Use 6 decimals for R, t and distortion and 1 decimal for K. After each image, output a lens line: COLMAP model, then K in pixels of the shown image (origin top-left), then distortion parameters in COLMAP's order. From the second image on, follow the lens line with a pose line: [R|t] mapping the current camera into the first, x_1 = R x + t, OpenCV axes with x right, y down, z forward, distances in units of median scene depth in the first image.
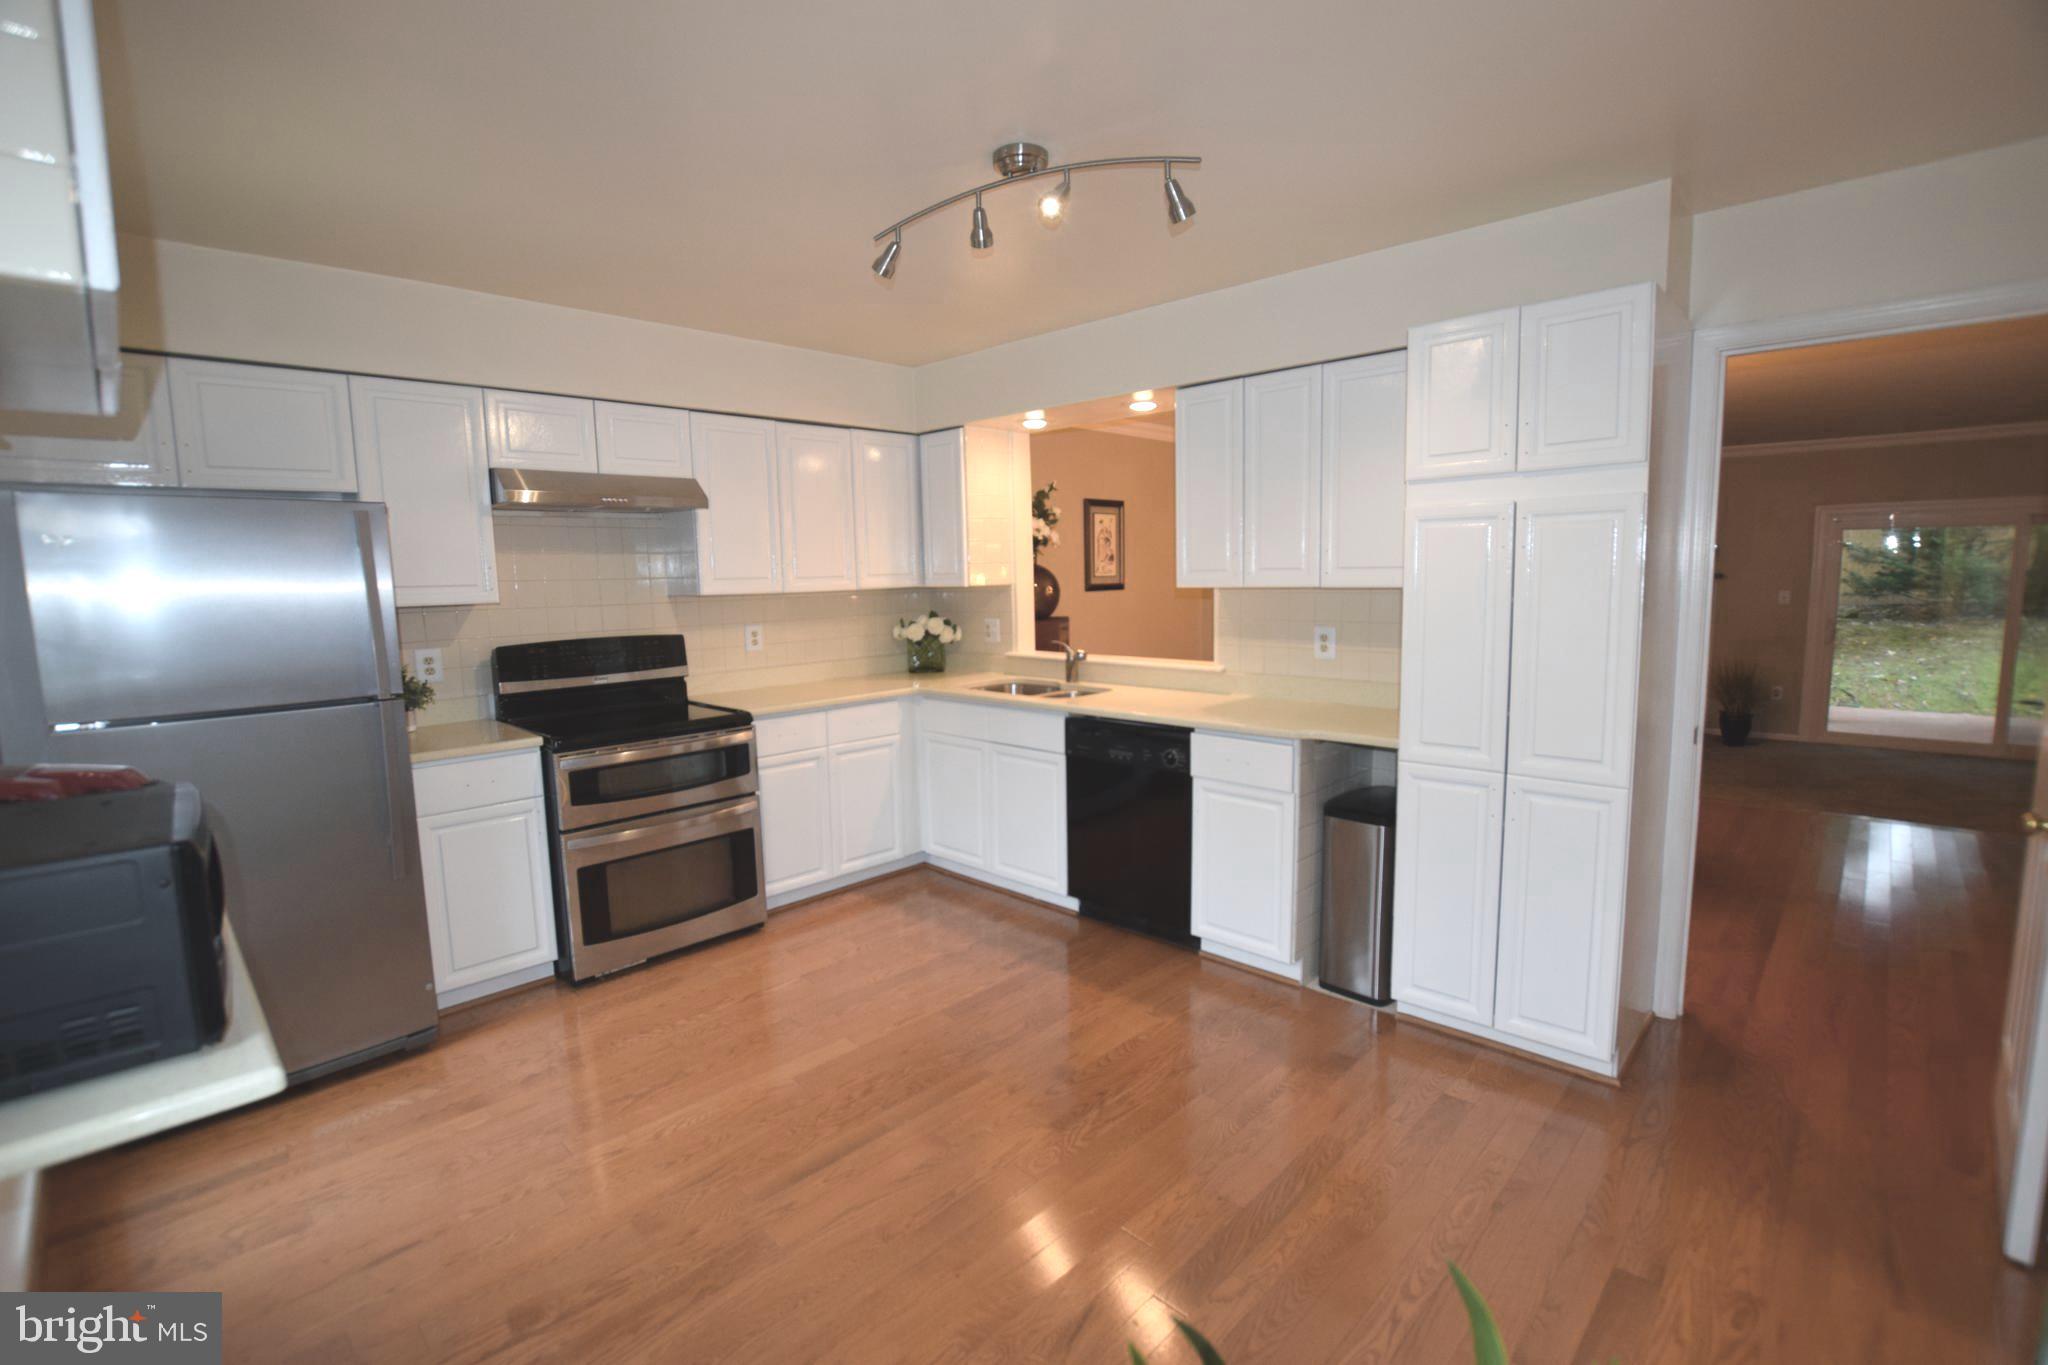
lens RADIAL K [[912.5, 0, 1017.2], [0, 912.5, 685.3], [0, 0, 1]] dist [-0.038000, 0.004084]
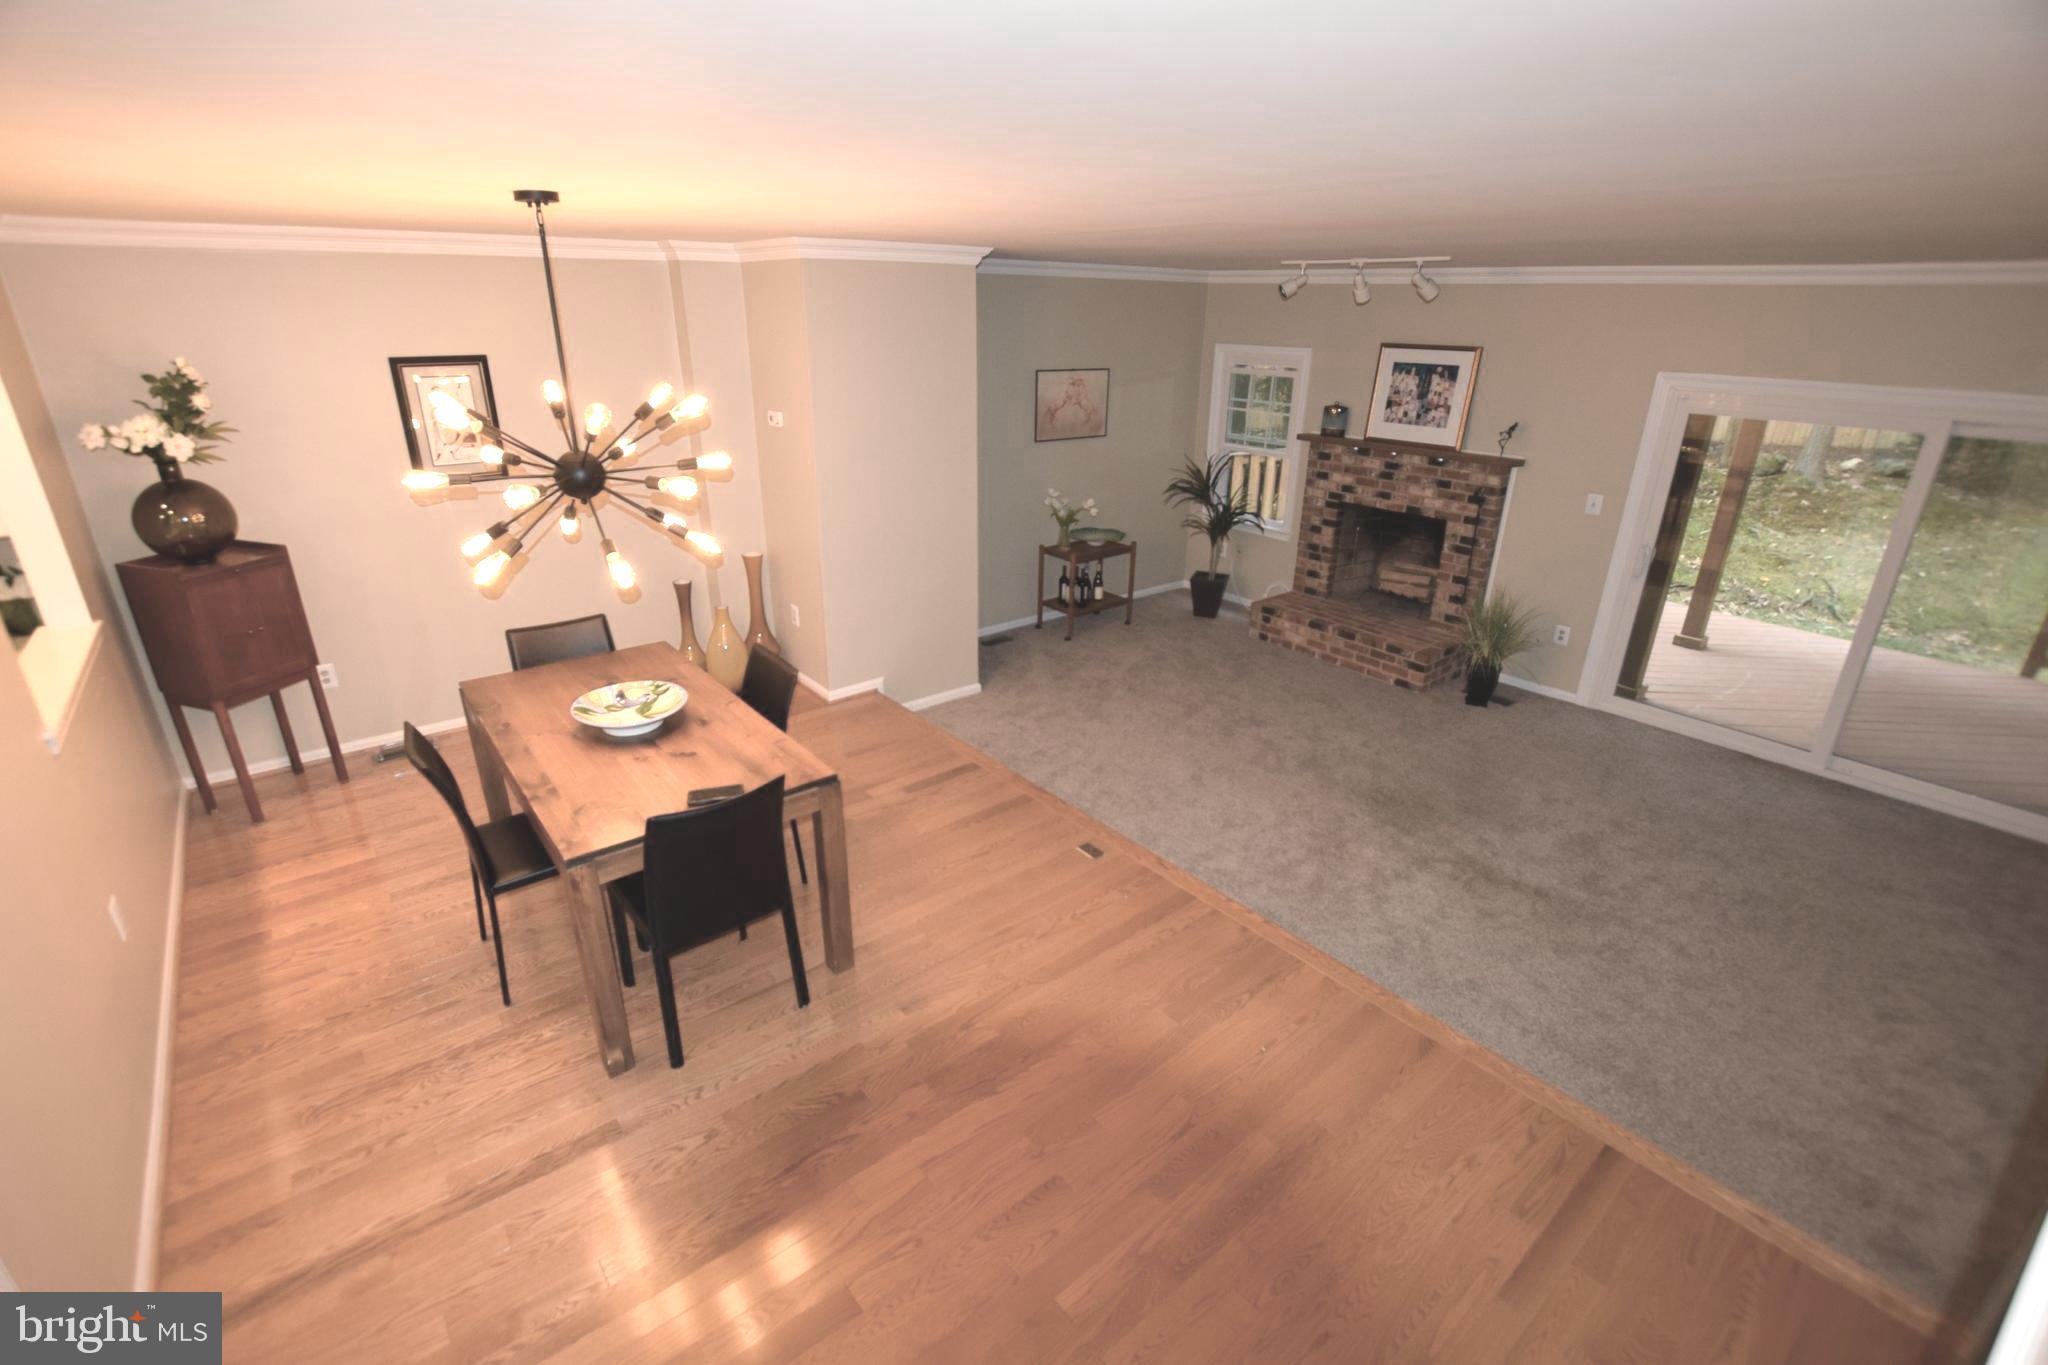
lens RADIAL K [[903.7, 0, 1021.6], [0, 903.7, 679.2], [0, 0, 1]] dist [-0.027750, 0.000284]
pose [[0.993296, 0.074296, -0.088565, 1.028563], [-0.048949, 0.964365, 0.260008, -0.266069], [0.104726, -0.253929, 0.961536, 0.517690]]
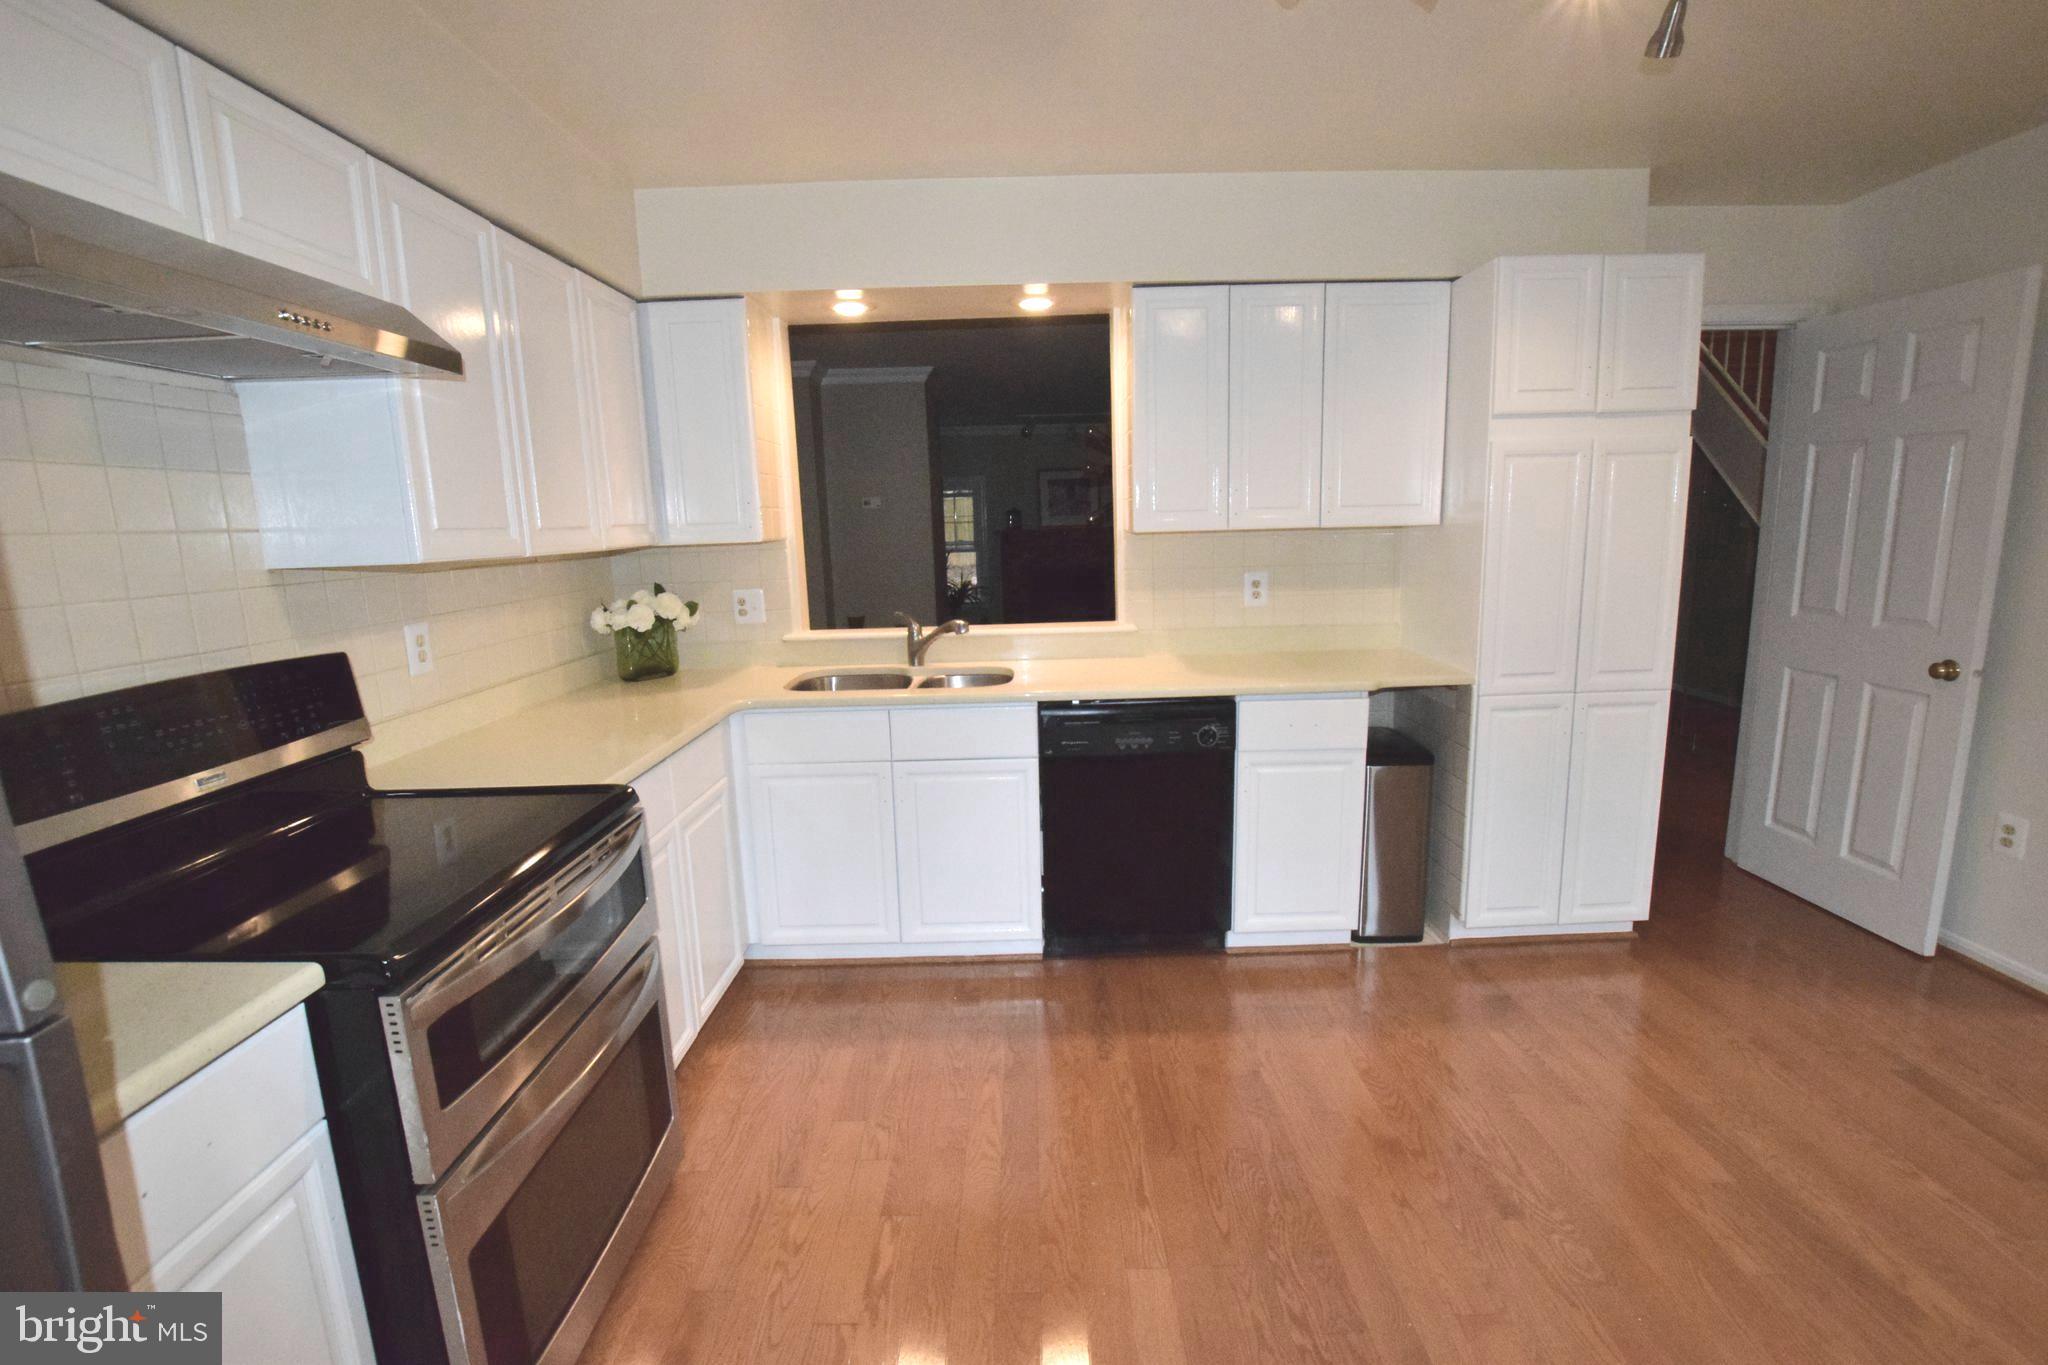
lens RADIAL K [[903.7, 0, 1021.6], [0, 903.7, 679.2], [0, 0, 1]] dist [-0.027750, 0.000284]
pose [[0.714665, -0.122270, 0.688697, -0.459651], [0.101235, 0.992317, 0.071122, -0.042235], [-0.692102, 0.018892, 0.721553, 0.461661]]
